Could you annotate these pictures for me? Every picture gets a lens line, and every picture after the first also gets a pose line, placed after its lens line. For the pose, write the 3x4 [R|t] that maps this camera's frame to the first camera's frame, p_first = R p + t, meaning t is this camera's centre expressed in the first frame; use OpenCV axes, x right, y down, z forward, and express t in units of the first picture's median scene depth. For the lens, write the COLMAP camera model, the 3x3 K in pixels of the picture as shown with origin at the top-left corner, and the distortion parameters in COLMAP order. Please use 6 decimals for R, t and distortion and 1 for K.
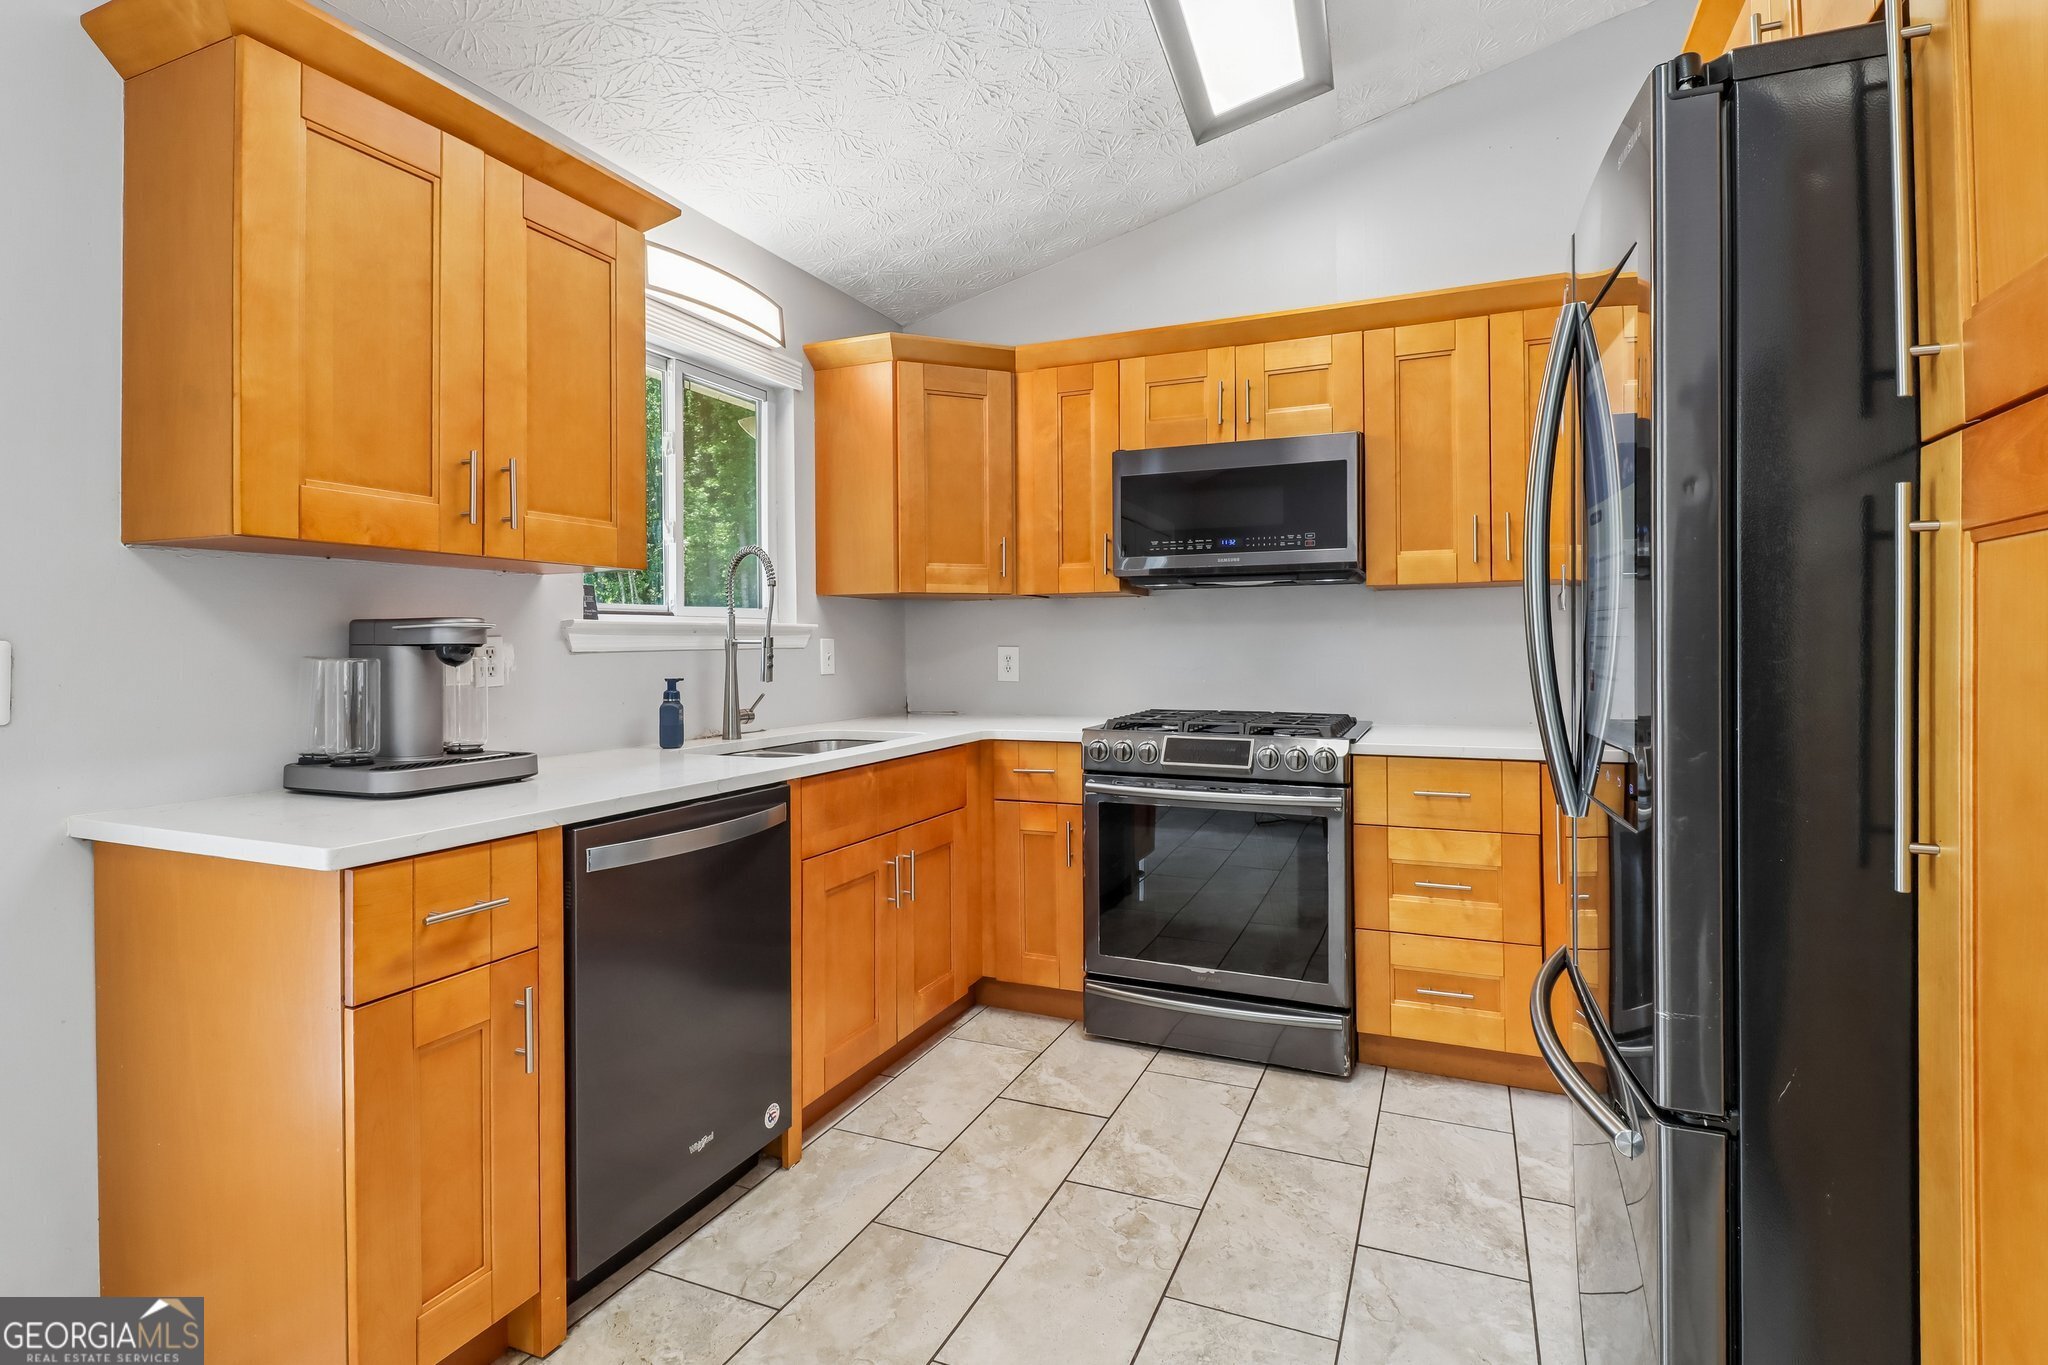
lens RADIAL K [[1009.8, 0, 1026.4], [0, 1009.8, 654.9], [0, 0, 1]] dist [0.000915, -0.000631]
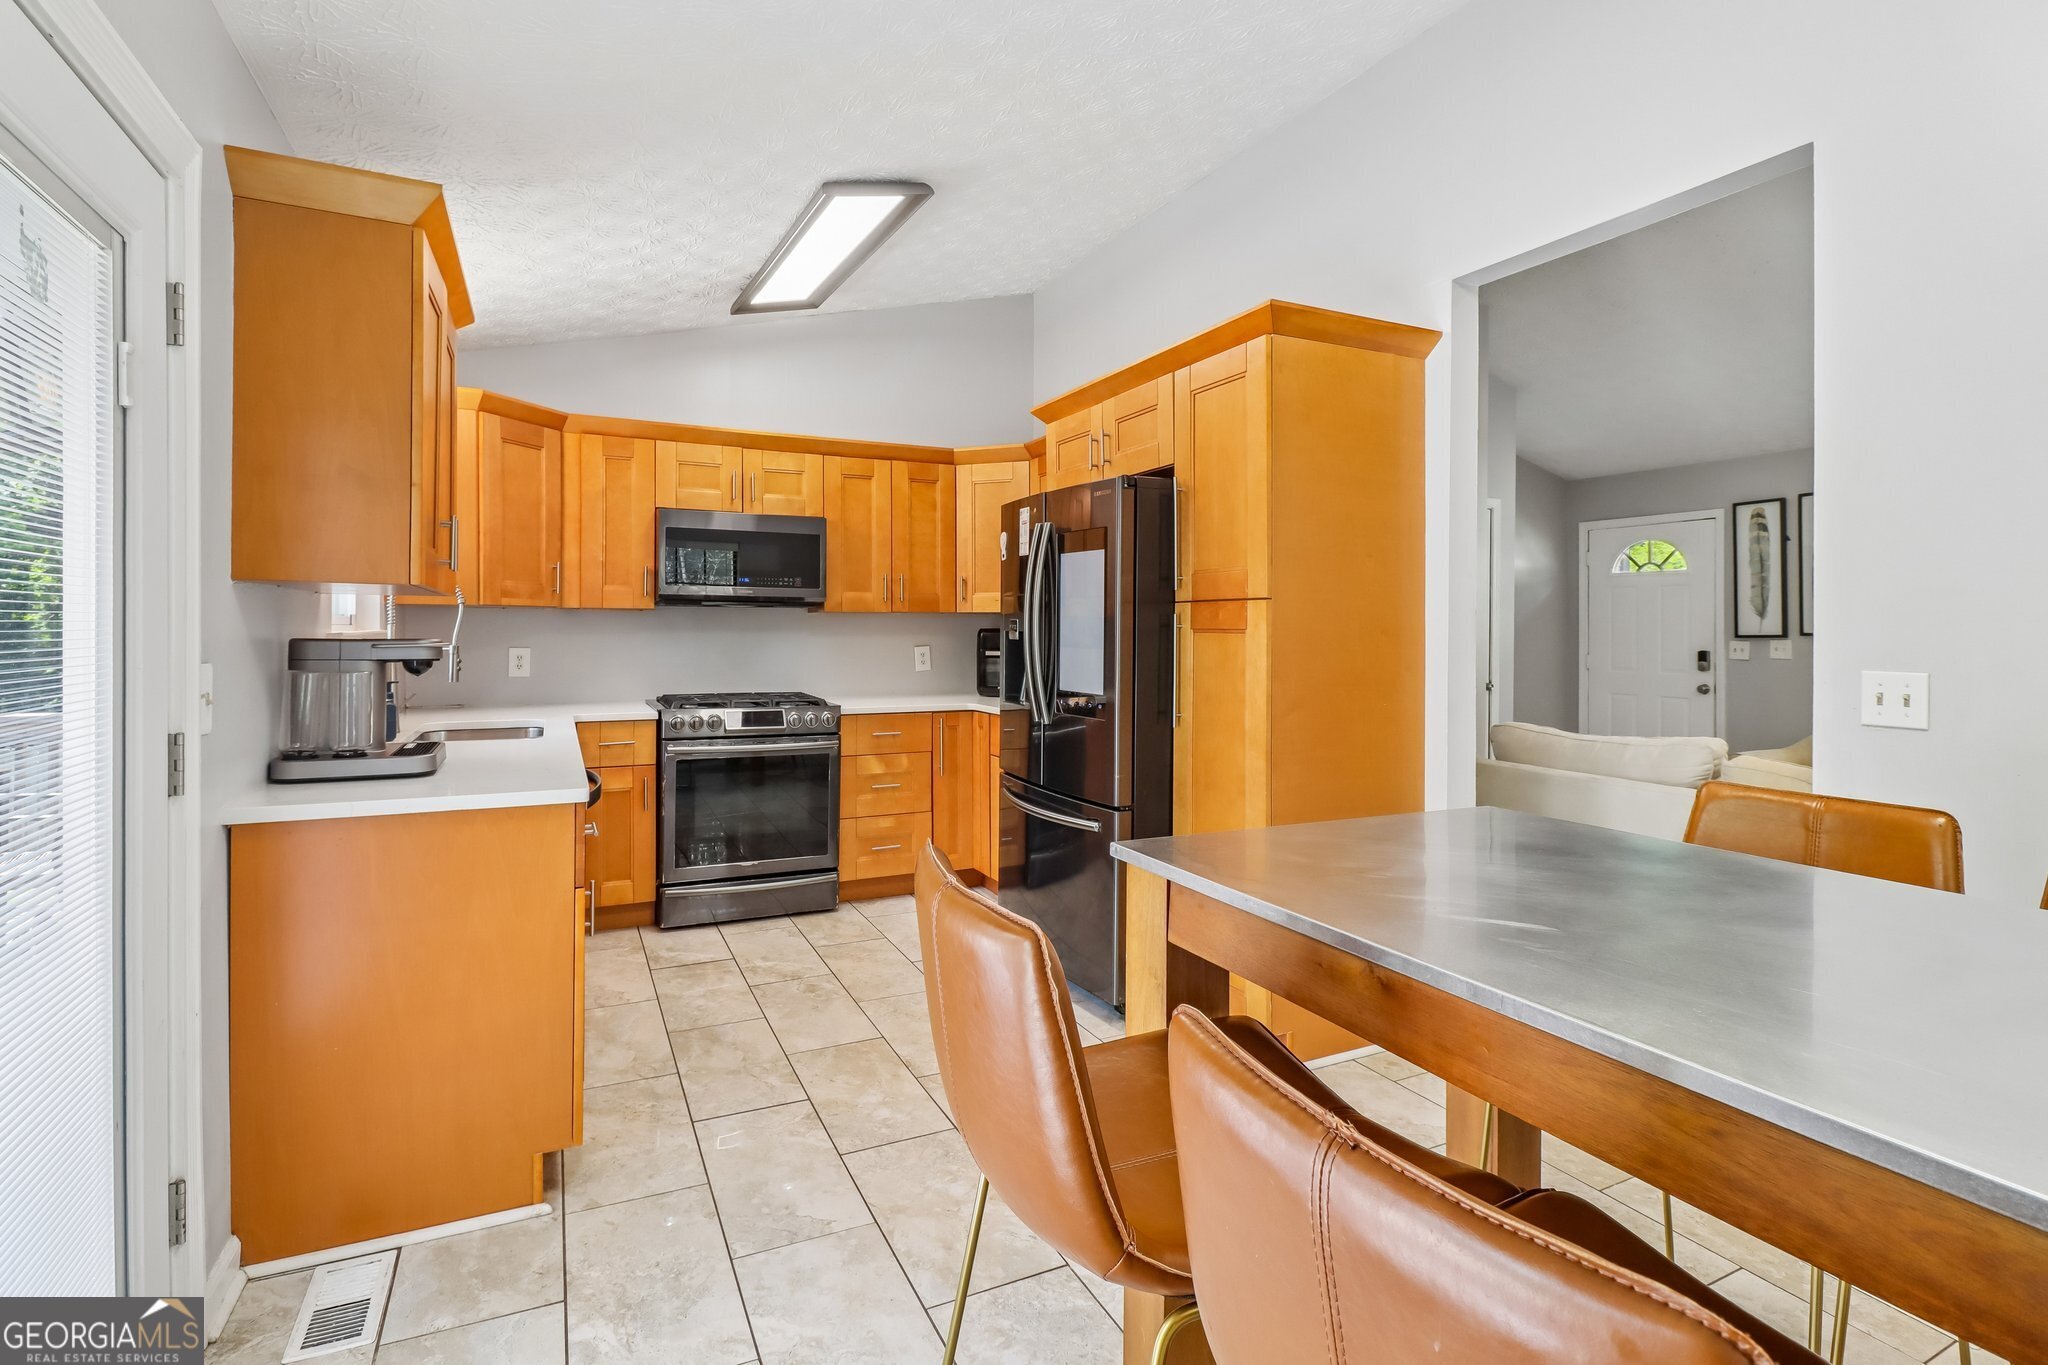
lens RADIAL K [[971.4, 0, 1032.5], [0, 971.4, 607.9], [0, 0, 1]] dist [0.001443, -0.000222]
pose [[0.643117, 0.027858, 0.765261, -0.709690], [-0.002037, 0.999397, -0.034670, -0.023398], [-0.765765, 0.020738, 0.642786, -0.286169]]
